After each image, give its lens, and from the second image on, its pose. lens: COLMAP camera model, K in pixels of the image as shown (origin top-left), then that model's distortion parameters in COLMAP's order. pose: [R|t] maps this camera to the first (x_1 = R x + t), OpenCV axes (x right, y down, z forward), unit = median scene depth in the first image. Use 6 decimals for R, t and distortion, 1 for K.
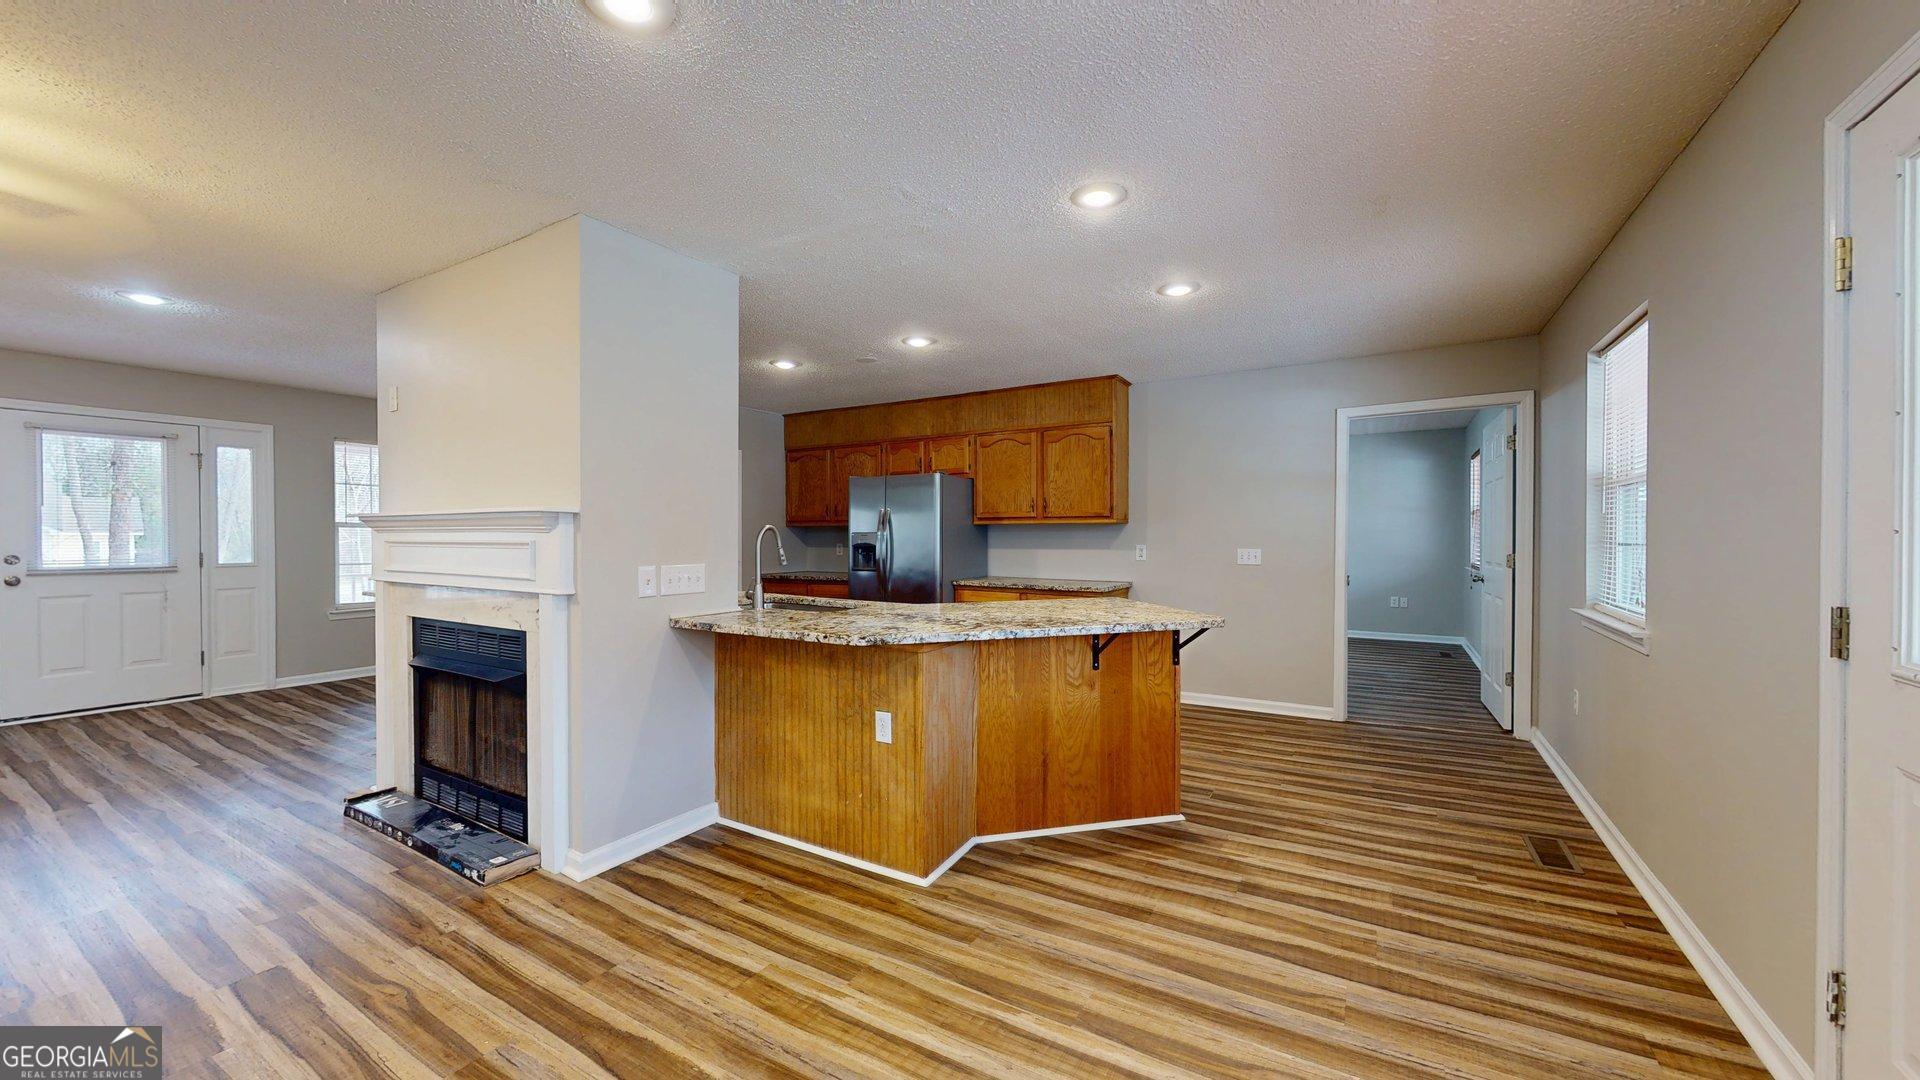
lens RADIAL K [[702.9, 0, 959.0], [0, 702.9, 542.3], [0, 0, 1]] dist [-0.000742, 0.000152]
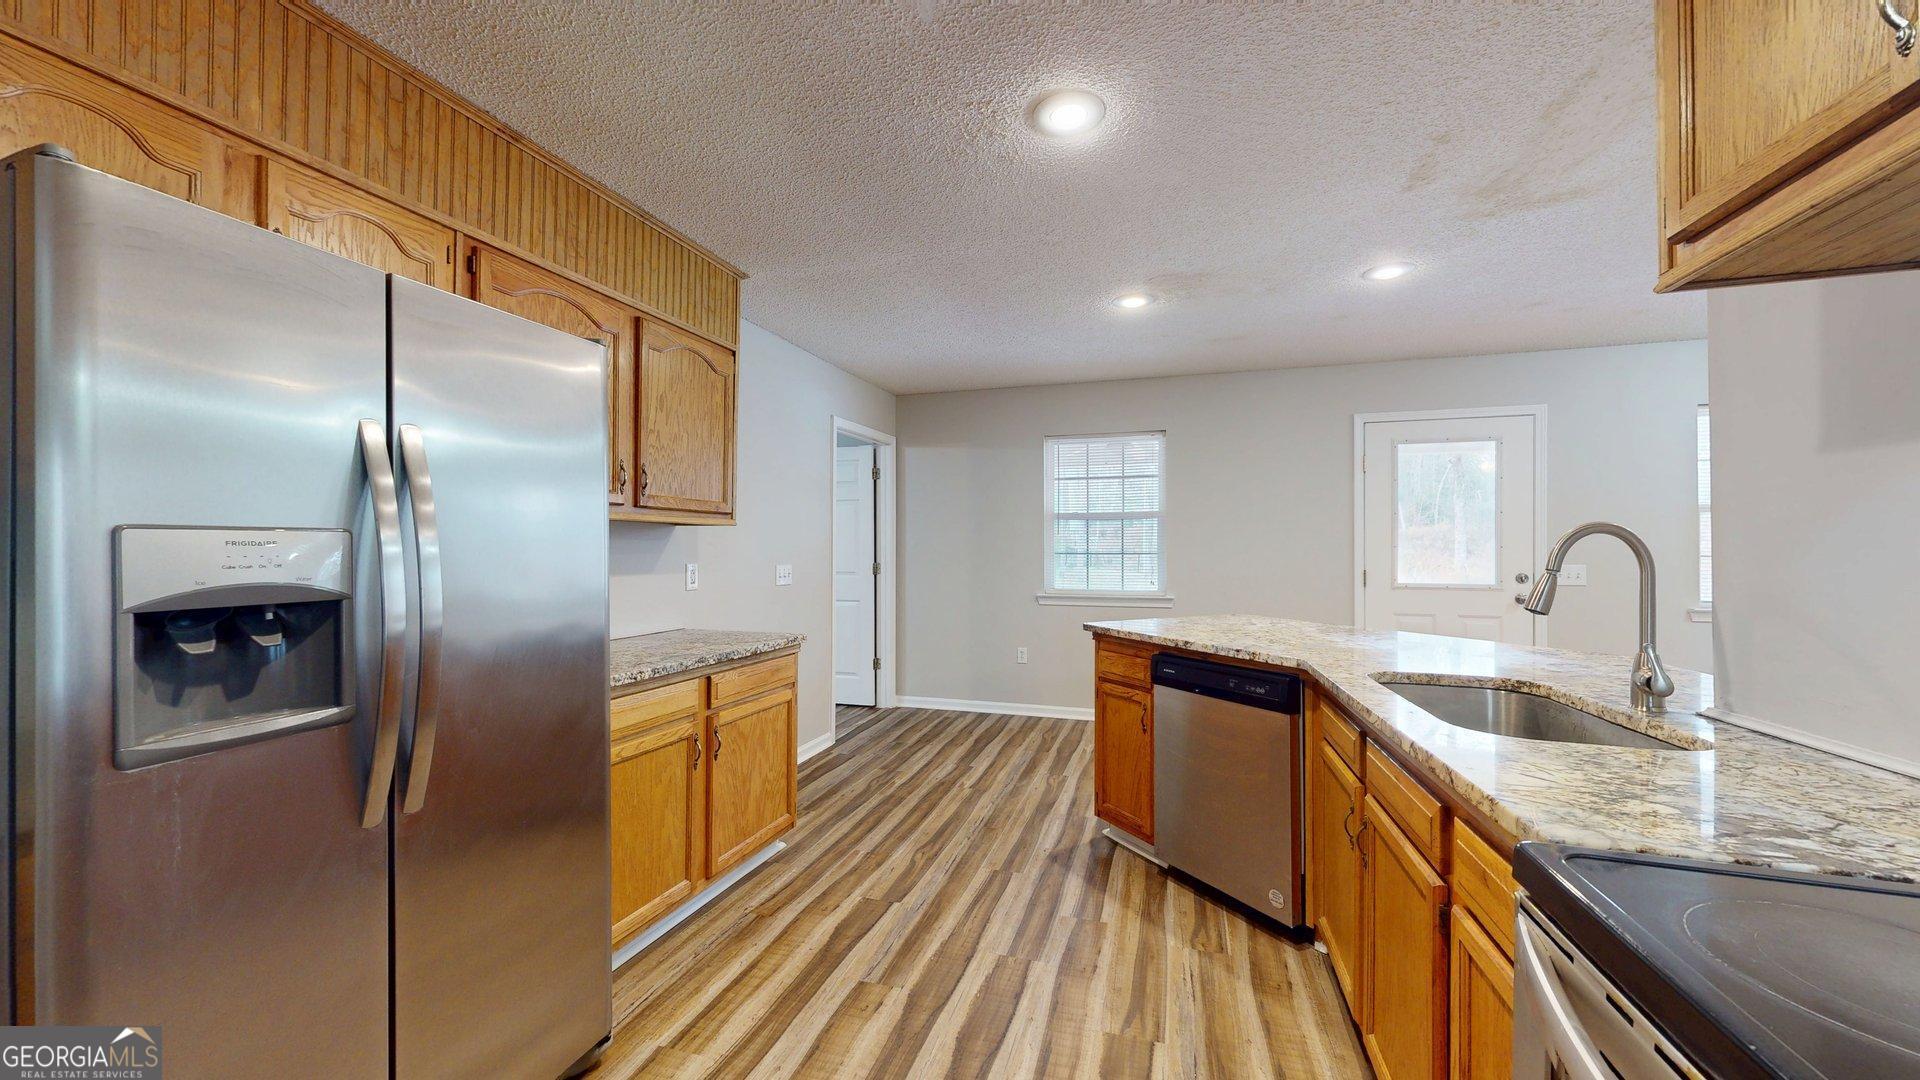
lens RADIAL K [[702.9, 0, 959.0], [0, 702.9, 542.3], [0, 0, 1]] dist [-0.000742, 0.000152]
pose [[-0.230514, 0.010052, 0.973017, -0.717983], [0.012773, 0.999892, -0.007304, -0.016441], [-0.972985, 0.010745, -0.230617, 1.763256]]
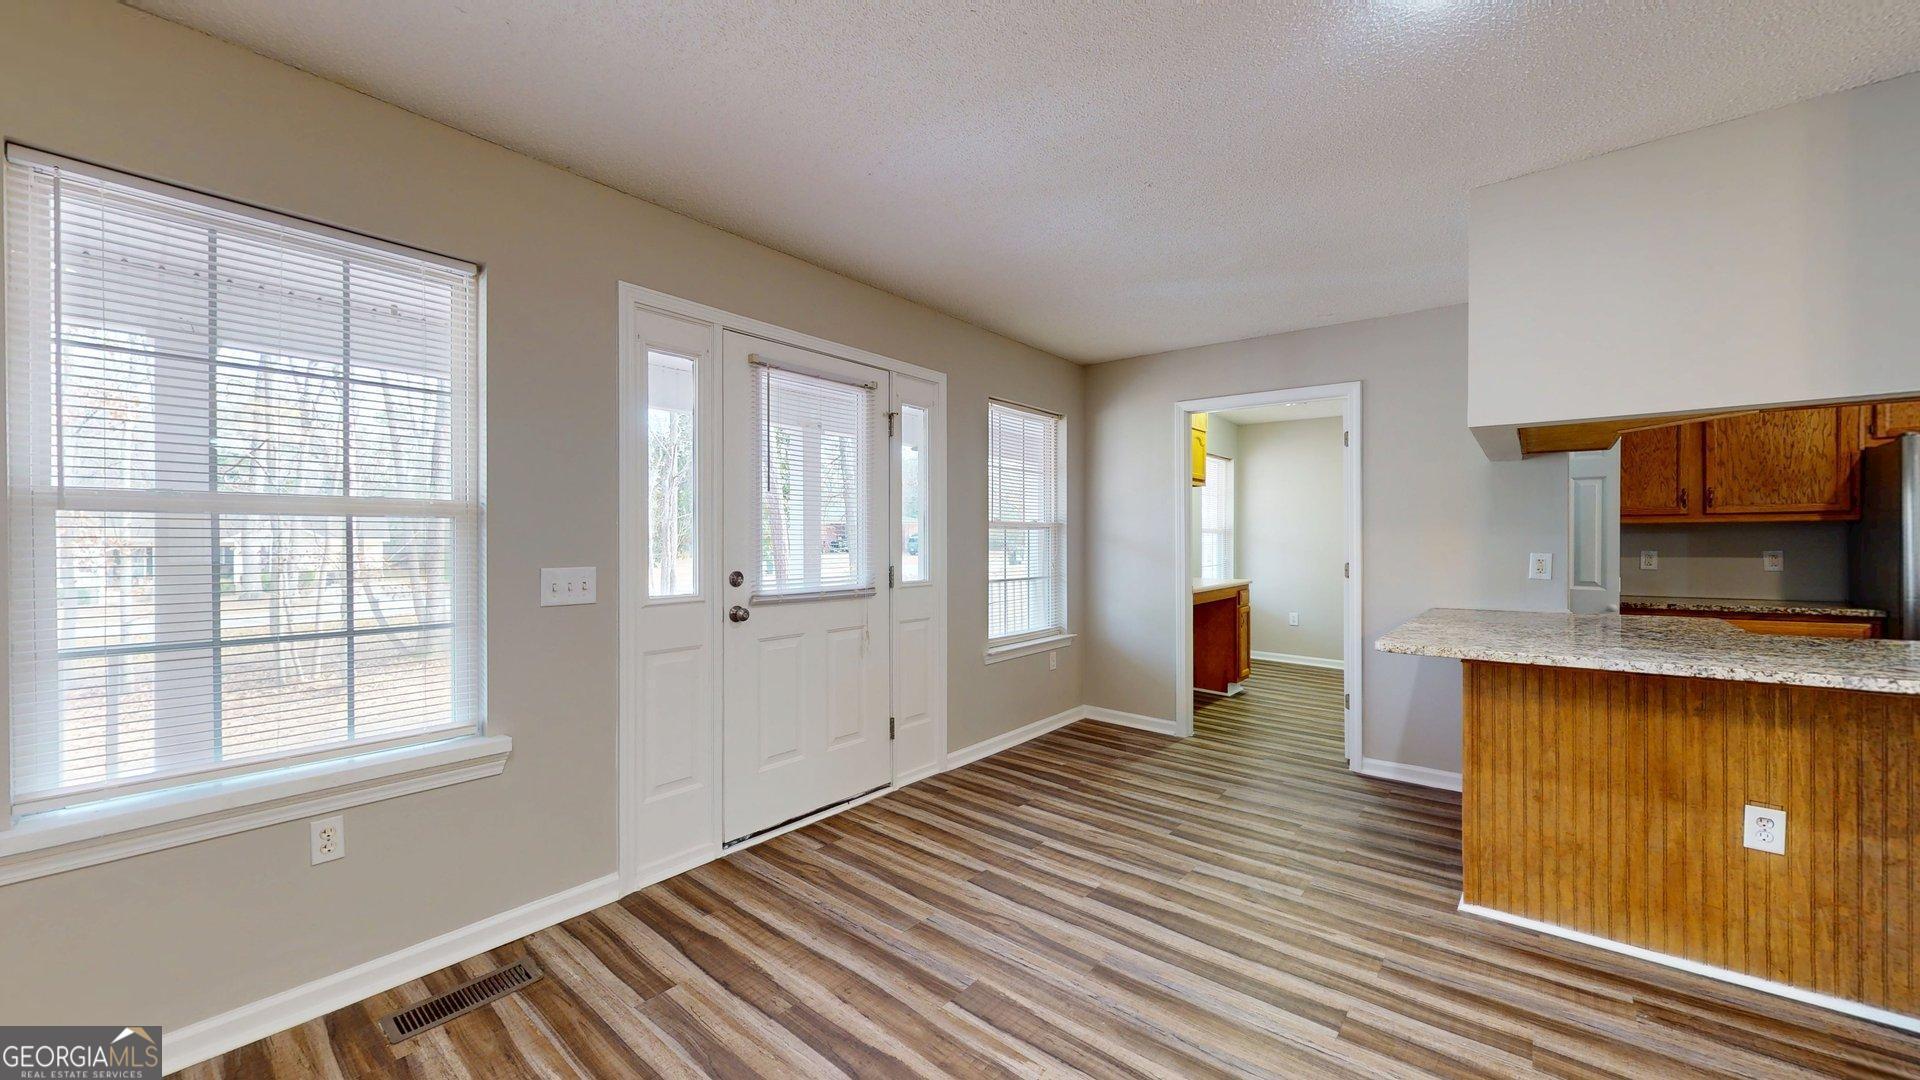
lens RADIAL K [[702.9, 0, 959.0], [0, 702.9, 542.3], [0, 0, 1]] dist [-0.000742, 0.000152]
pose [[0.988714, -0.000923, -0.149815, -1.716373], [-0.000628, 0.999947, -0.010306, -0.001090], [0.149816, 0.010283, 0.988660, 0.685750]]
